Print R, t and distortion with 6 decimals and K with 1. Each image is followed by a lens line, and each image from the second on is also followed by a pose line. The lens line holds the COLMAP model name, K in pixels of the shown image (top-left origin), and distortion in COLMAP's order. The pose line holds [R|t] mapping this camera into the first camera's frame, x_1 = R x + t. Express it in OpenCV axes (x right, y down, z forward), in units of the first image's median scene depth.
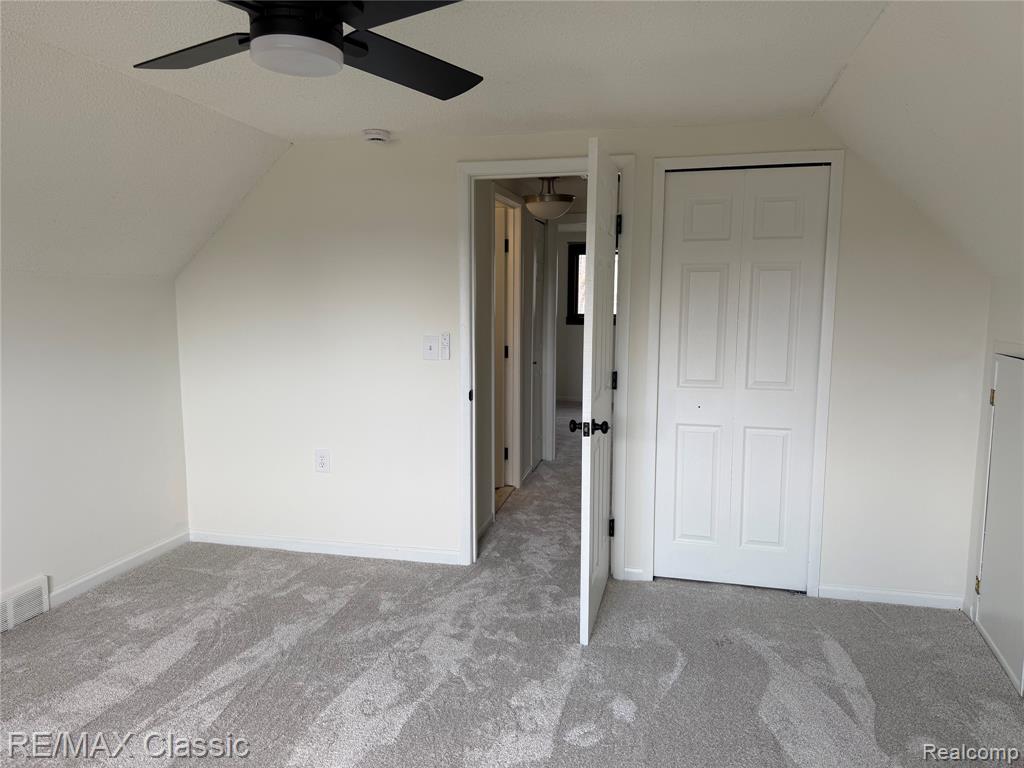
lens RADIAL K [[720.6, 0, 512.5], [0, 720.6, 378.5], [0, 0, 1]] dist [0.033275, -0.005182]
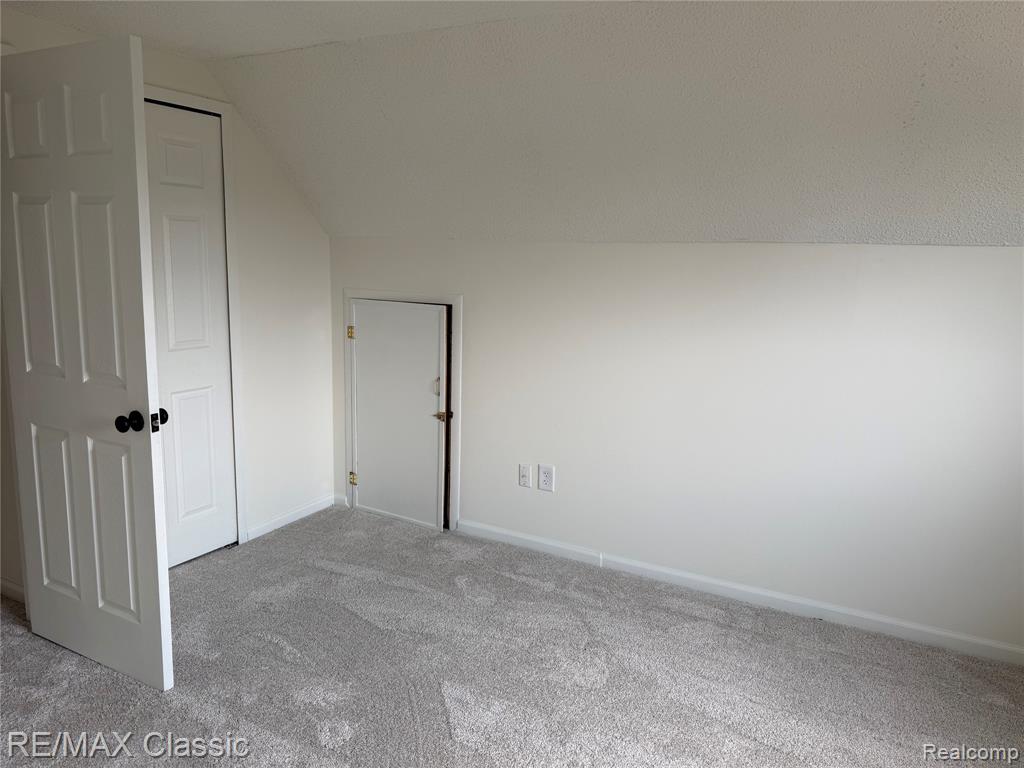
lens RADIAL K [[720.6, 0, 512.5], [0, 720.6, 378.5], [0, 0, 1]] dist [0.033275, -0.005182]
pose [[0.265848, -0.159976, 0.950648, -0.489900], [0.089102, 0.985991, 0.141006, -0.048269], [-0.959888, 0.047218, 0.276378, 0.381590]]
